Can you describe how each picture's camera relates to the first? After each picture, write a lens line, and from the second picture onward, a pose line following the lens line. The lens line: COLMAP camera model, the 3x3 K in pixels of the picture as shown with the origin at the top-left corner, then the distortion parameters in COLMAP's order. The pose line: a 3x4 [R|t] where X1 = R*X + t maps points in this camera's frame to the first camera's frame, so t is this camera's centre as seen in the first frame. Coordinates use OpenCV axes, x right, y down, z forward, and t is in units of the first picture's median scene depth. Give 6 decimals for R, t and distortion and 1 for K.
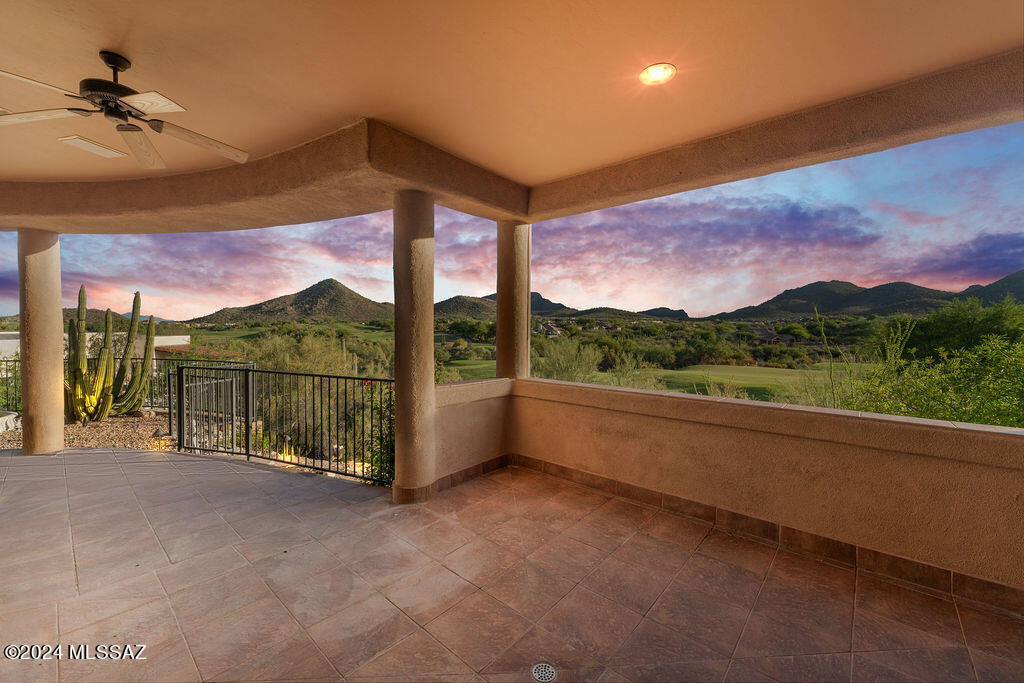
lens RADIAL K [[417.6, 0, 516.6], [0, 417.6, 337.8], [0, 0, 1]] dist [0.006911, 0.000418]
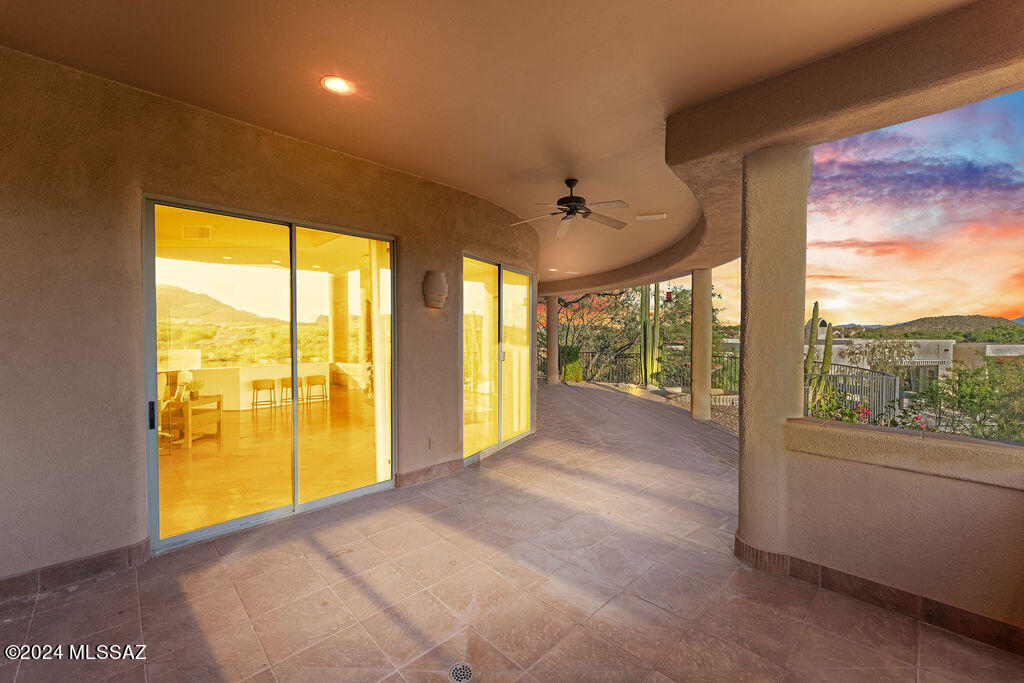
lens RADIAL K [[417.6, 0, 509.9], [0, 417.6, 344.6], [0, 0, 1]] dist [0.006911, 0.000418]
pose [[-0.096338, 0.018927, -0.995169, 0.583175], [-0.023845, 0.999488, 0.021317, -0.009328], [0.995063, 0.025784, -0.095838, 0.668394]]
